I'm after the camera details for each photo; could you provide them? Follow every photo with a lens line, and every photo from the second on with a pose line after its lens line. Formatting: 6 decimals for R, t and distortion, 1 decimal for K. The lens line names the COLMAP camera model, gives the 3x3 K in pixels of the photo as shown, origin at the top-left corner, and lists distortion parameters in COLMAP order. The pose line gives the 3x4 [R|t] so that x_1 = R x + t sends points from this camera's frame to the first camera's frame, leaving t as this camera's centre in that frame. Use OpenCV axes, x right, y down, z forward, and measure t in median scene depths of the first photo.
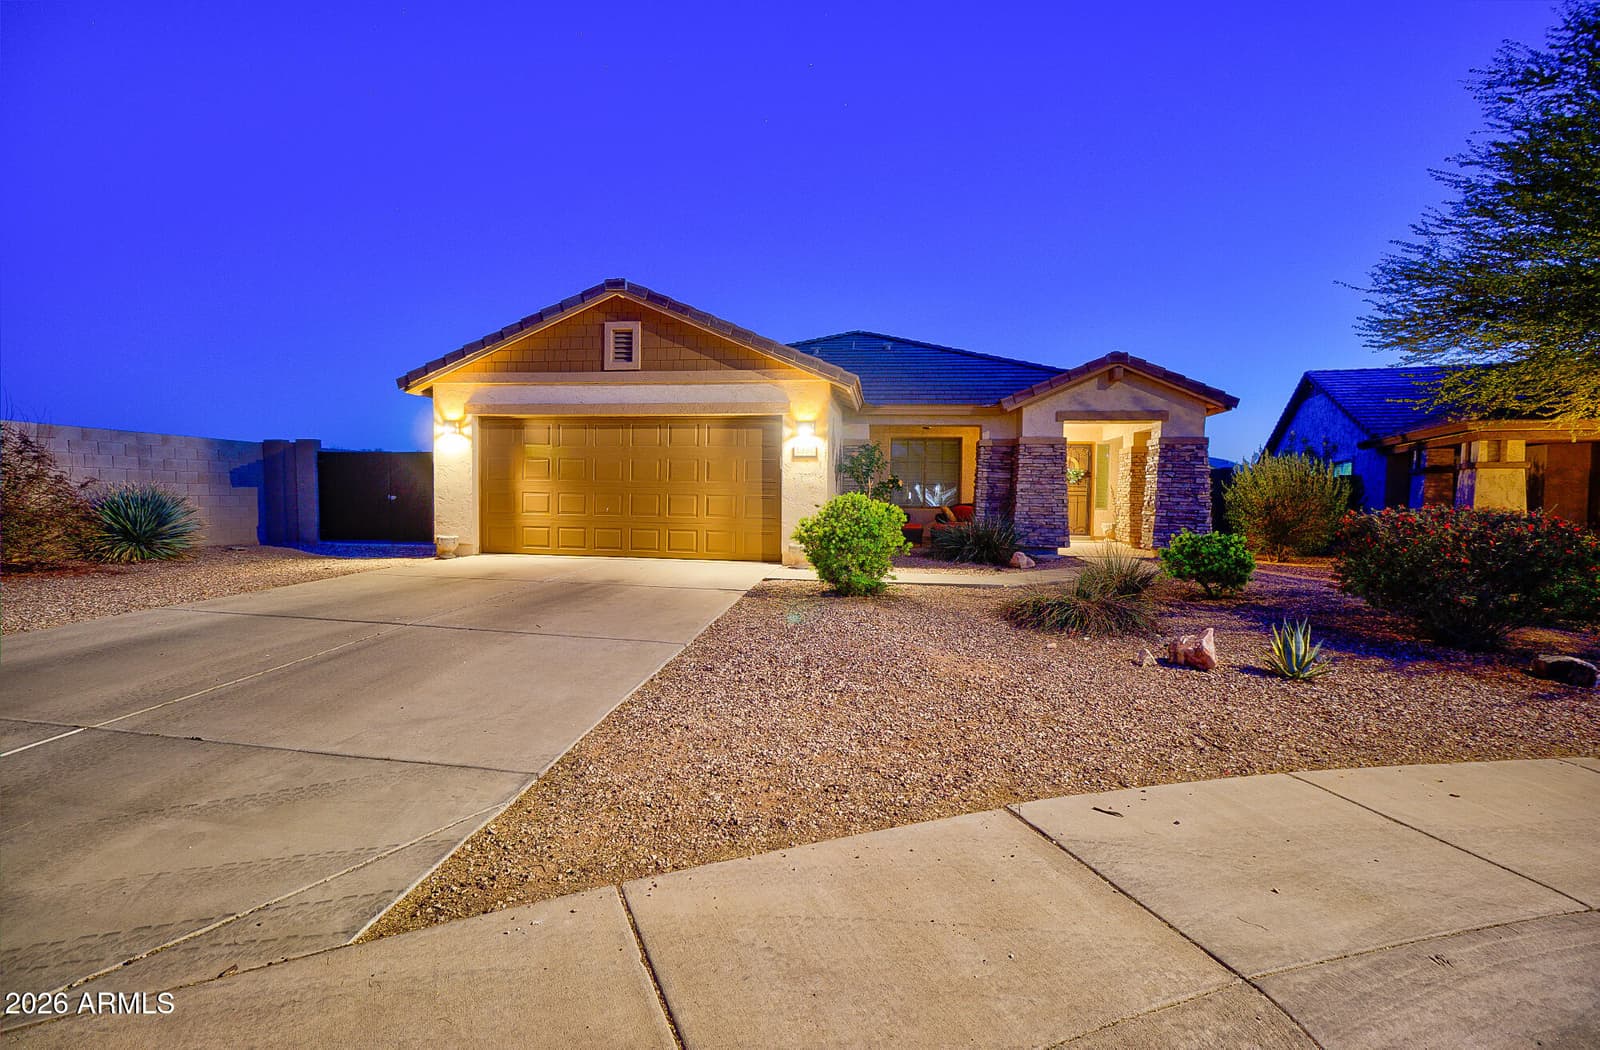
lens RADIAL K [[721.7, 0, 800.0], [0, 721.7, 525.0], [0, 0, 1]] dist [-0.011672, -0.000099]
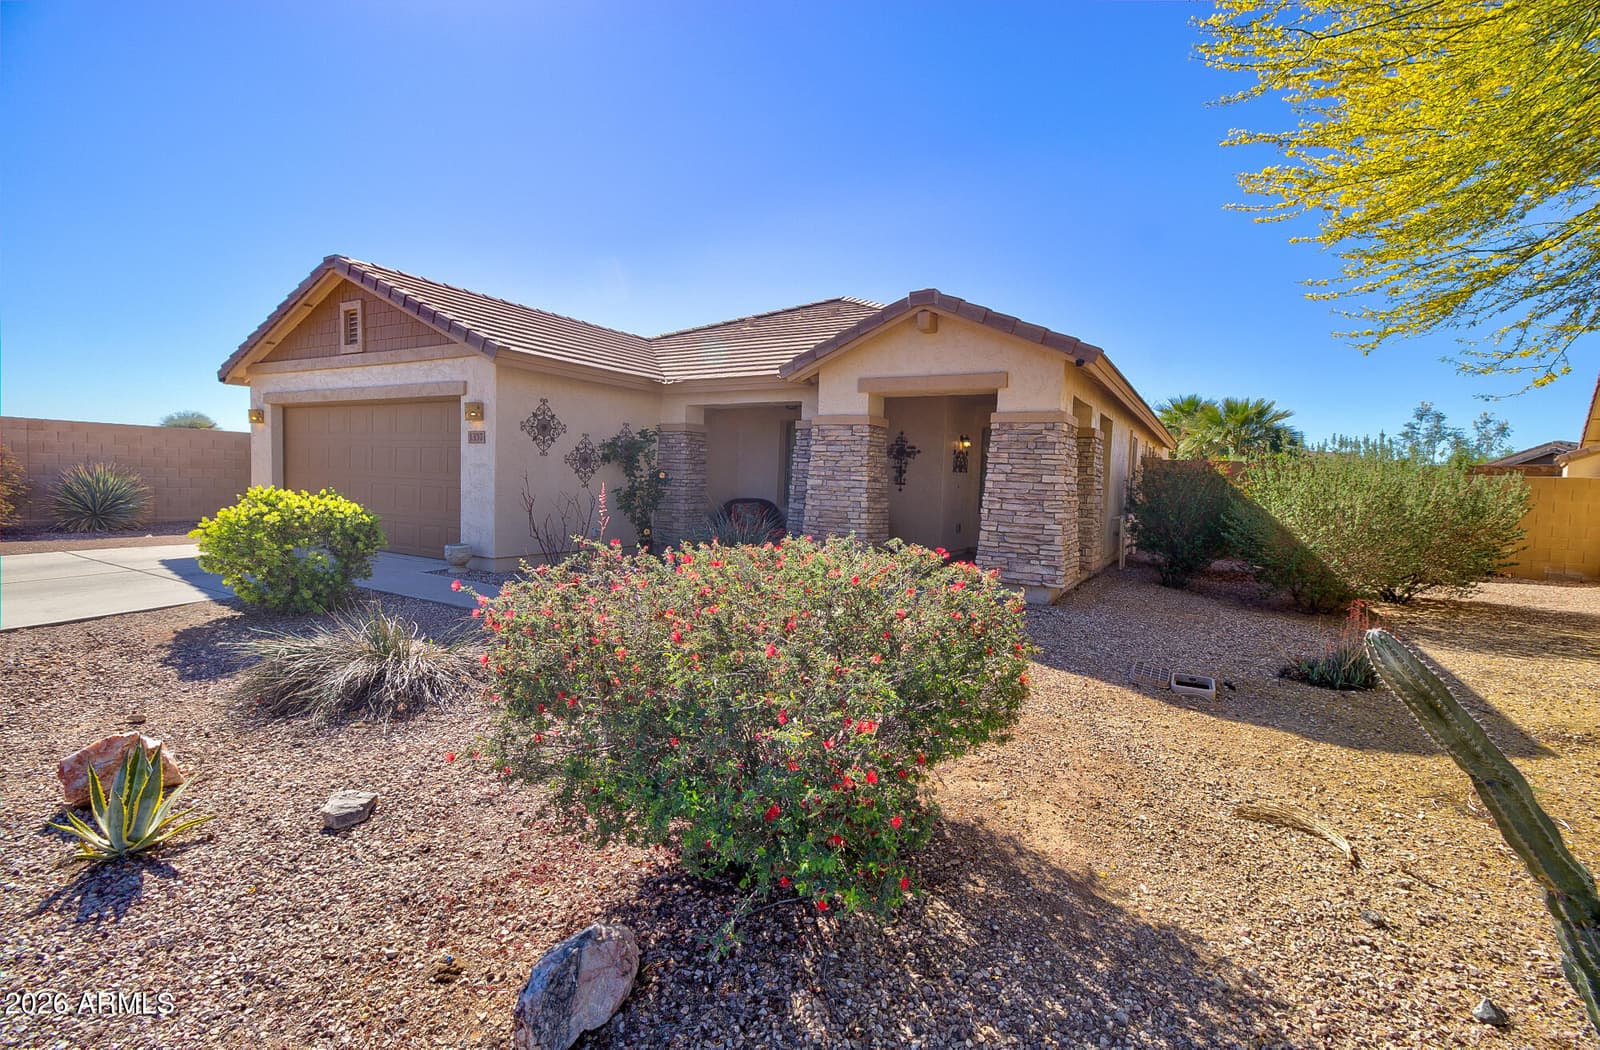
lens RADIAL K [[721.7, 0, 800.0], [0, 721.7, 525.0], [0, 0, 1]] dist [-0.011672, -0.000099]
pose [[0.920873, 0.042246, -0.387566, 0.610310], [-0.034928, 0.999054, 0.025909, -0.029948], [0.388294, -0.010322, 0.921478, 0.320399]]
